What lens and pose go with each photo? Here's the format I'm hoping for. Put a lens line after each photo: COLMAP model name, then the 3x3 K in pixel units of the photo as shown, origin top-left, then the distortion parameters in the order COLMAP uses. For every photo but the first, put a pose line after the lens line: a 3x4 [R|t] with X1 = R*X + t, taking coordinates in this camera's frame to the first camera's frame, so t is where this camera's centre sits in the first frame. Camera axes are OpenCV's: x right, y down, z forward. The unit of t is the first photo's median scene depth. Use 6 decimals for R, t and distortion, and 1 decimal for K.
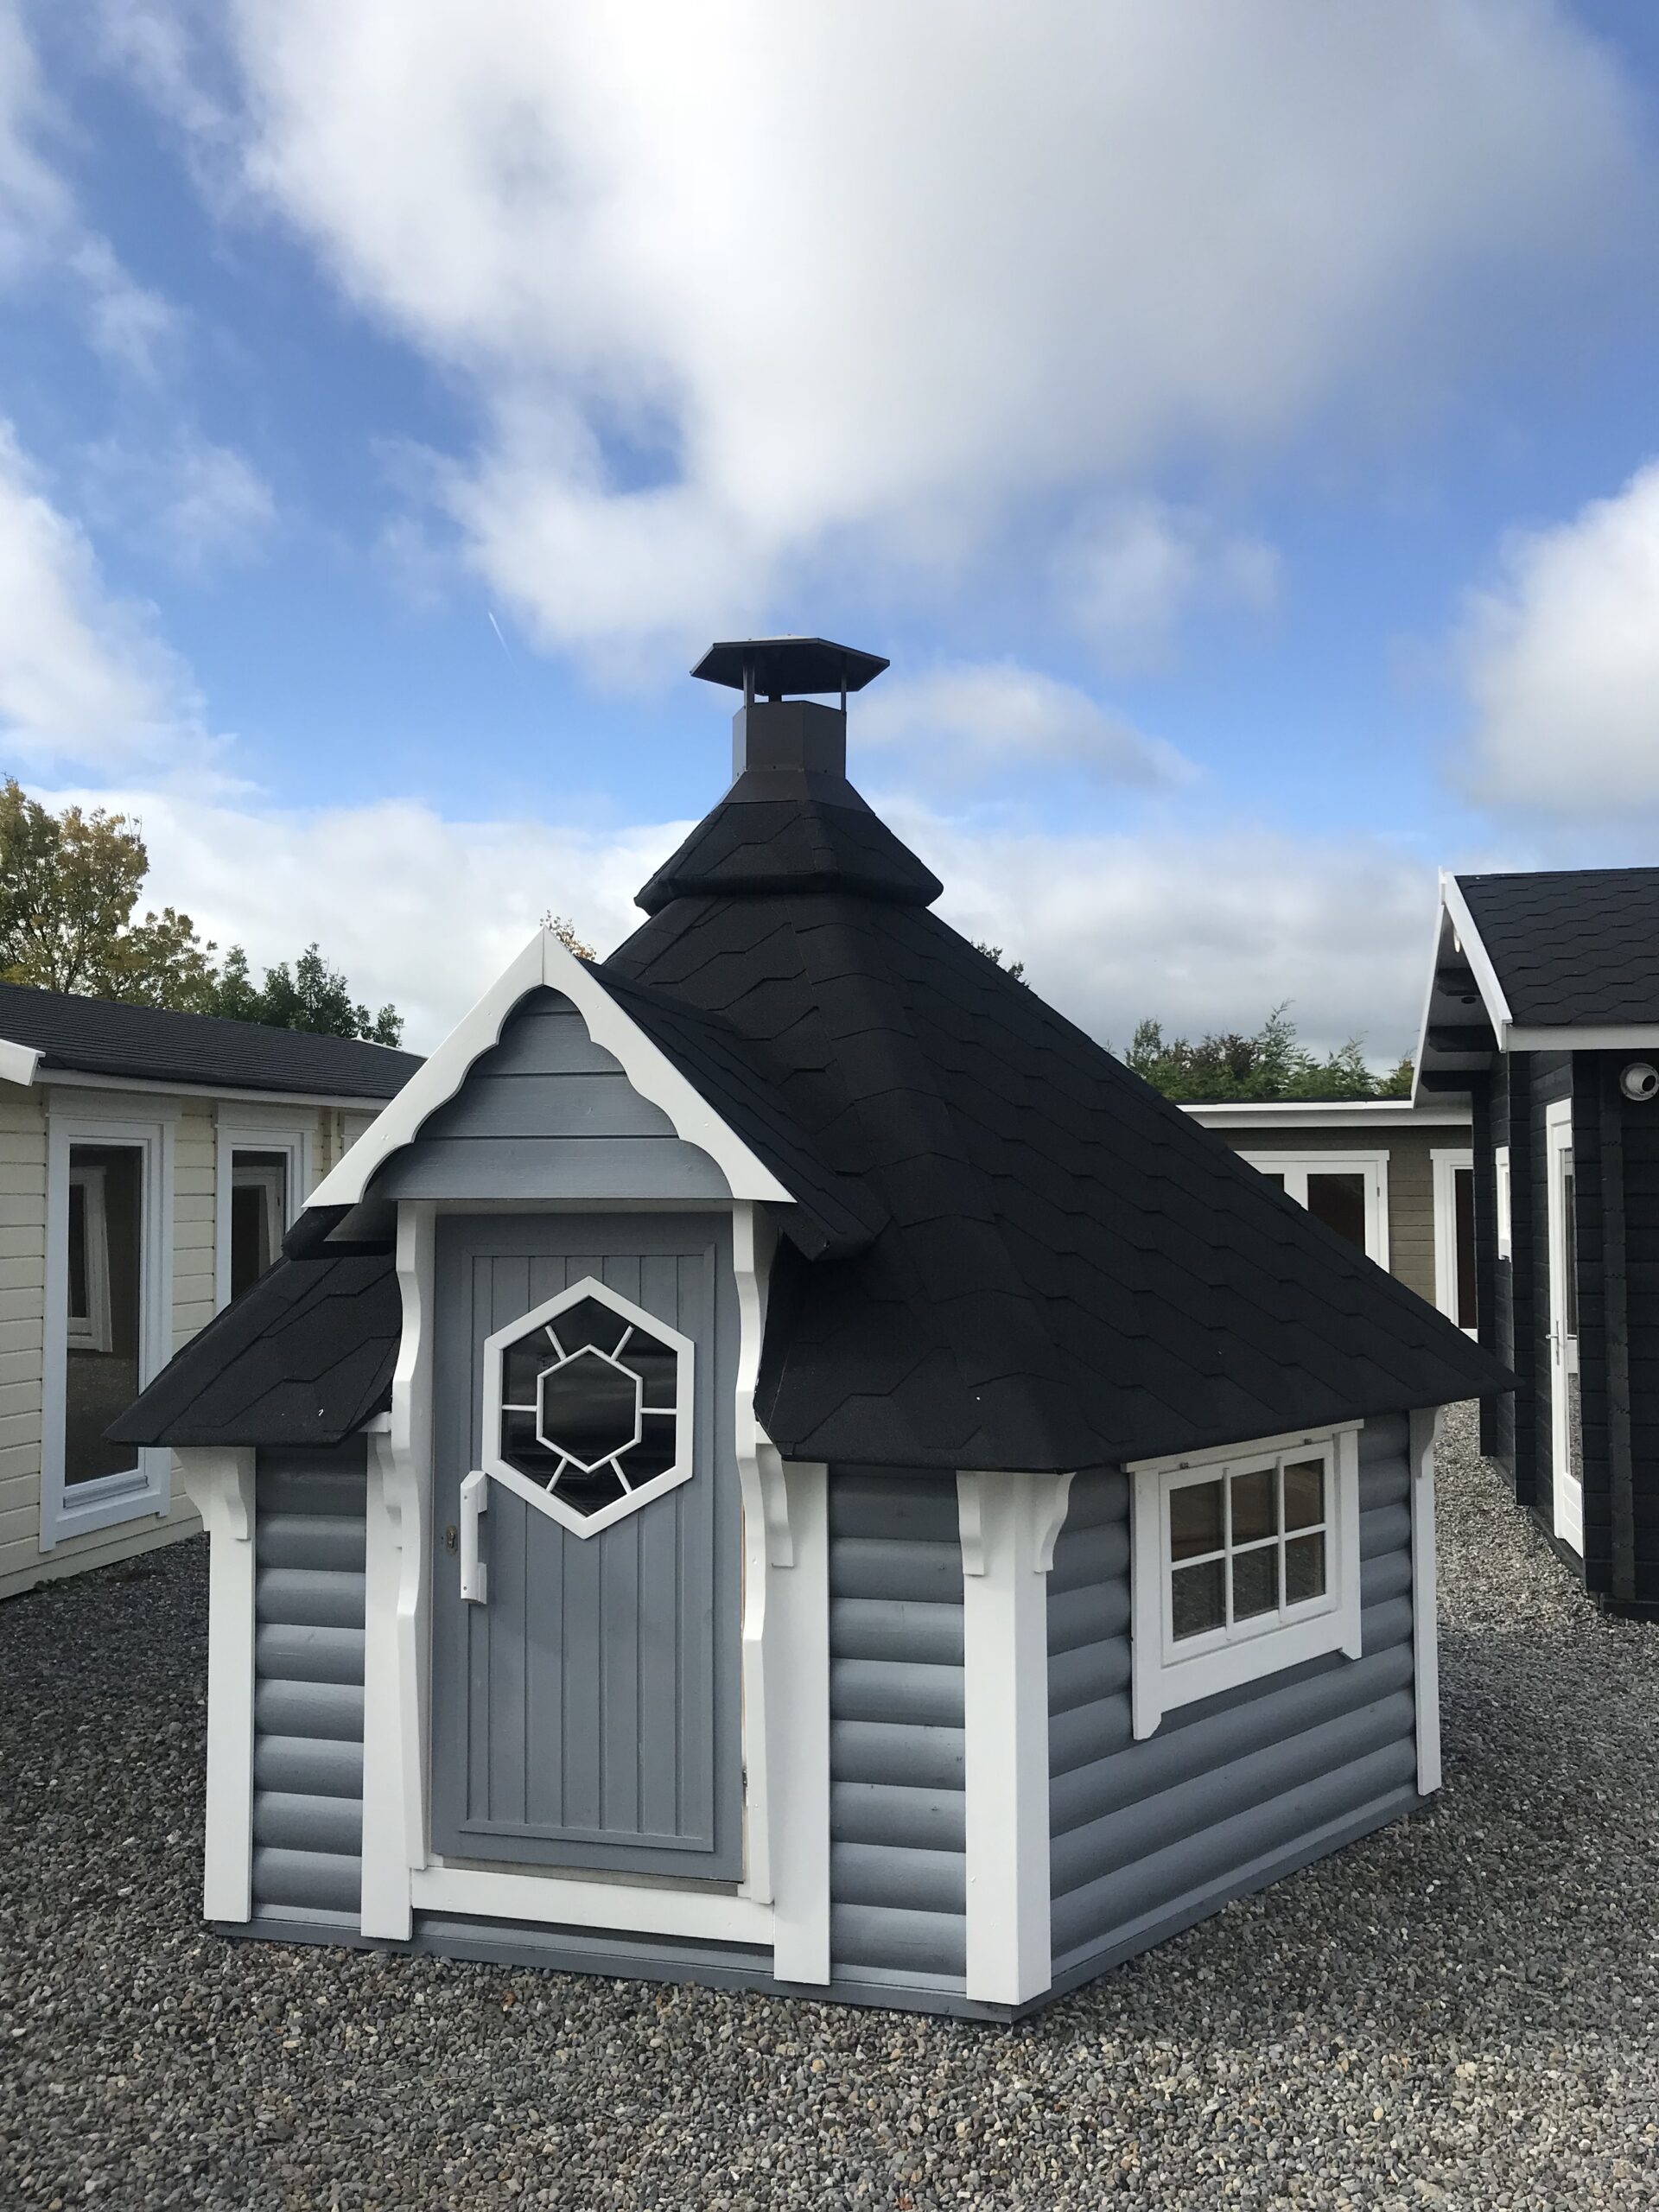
lens RADIAL K [[1779.3, 0, 829.5], [0, 1779.3, 1106.0], [0, 0, 1]] dist [0.030331, -0.003136]
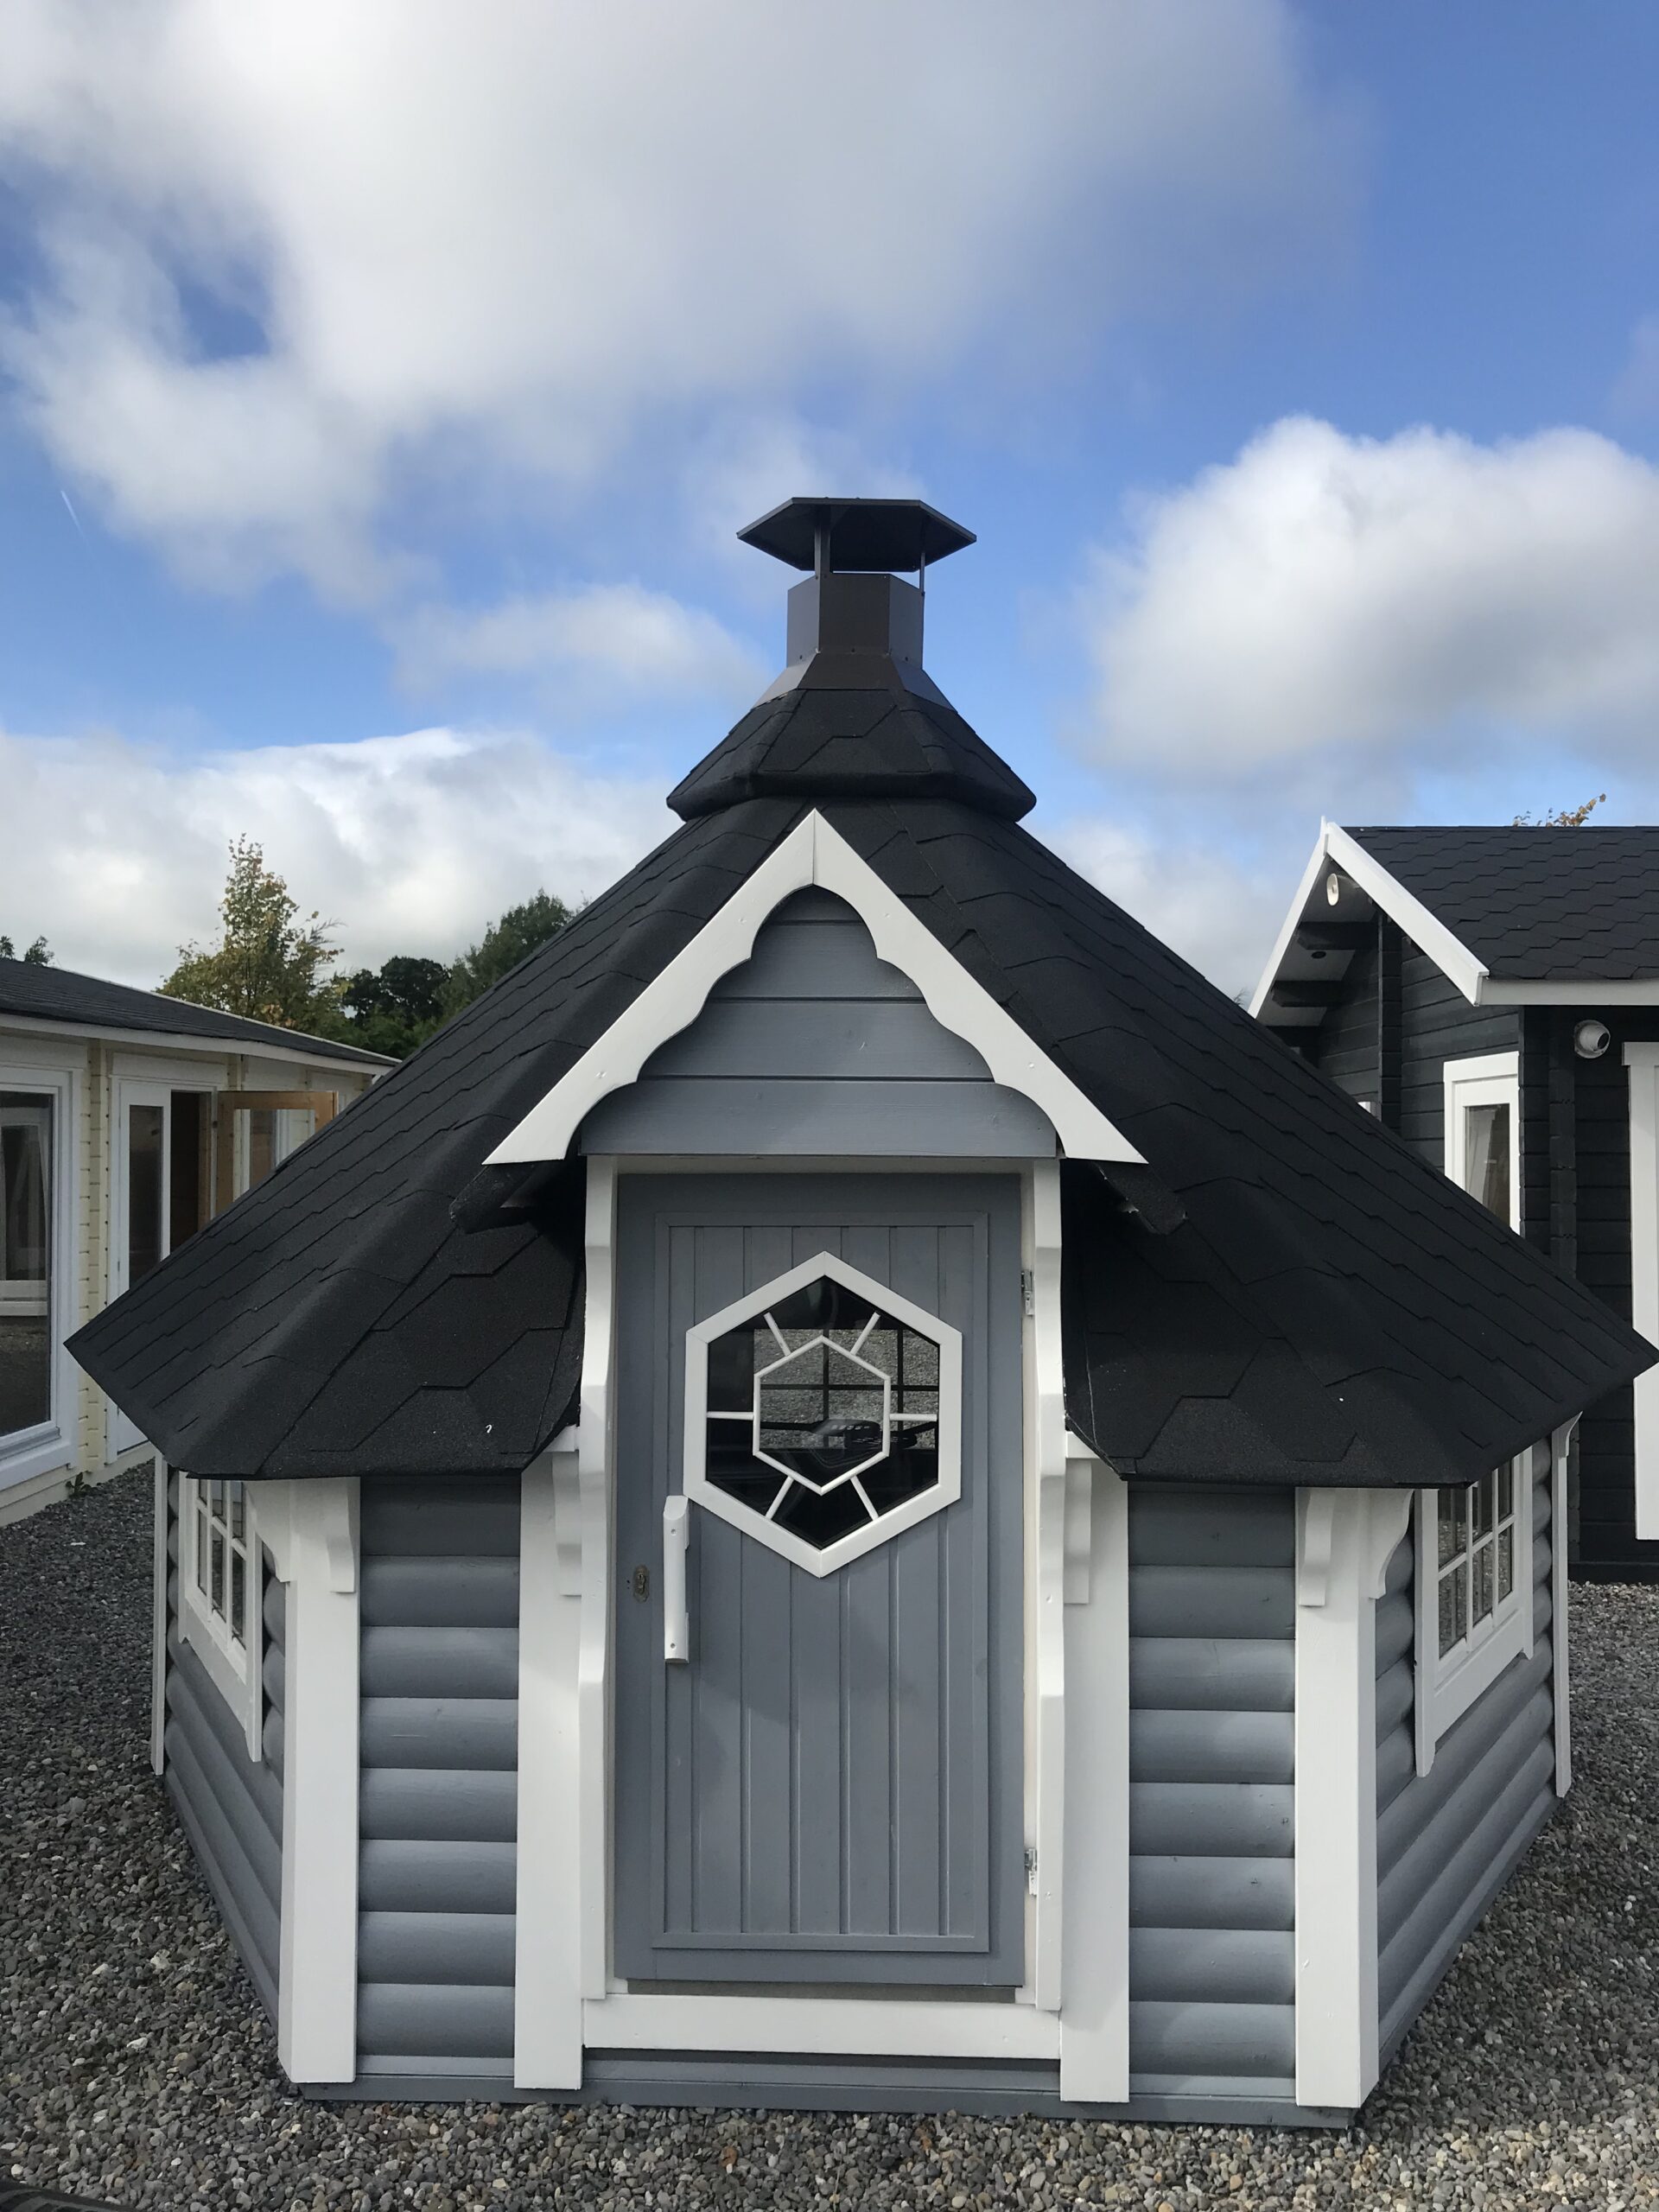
lens RADIAL K [[1788.3, 0, 829.5], [0, 1788.3, 1106.0], [0, 0, 1]] dist [0.054775, -0.050989]
pose [[0.977910, 0.012287, 0.208664, -0.303594], [-0.018223, 0.999481, 0.026546, 0.008418], [-0.208230, -0.029762, 0.977627, 0.211648]]
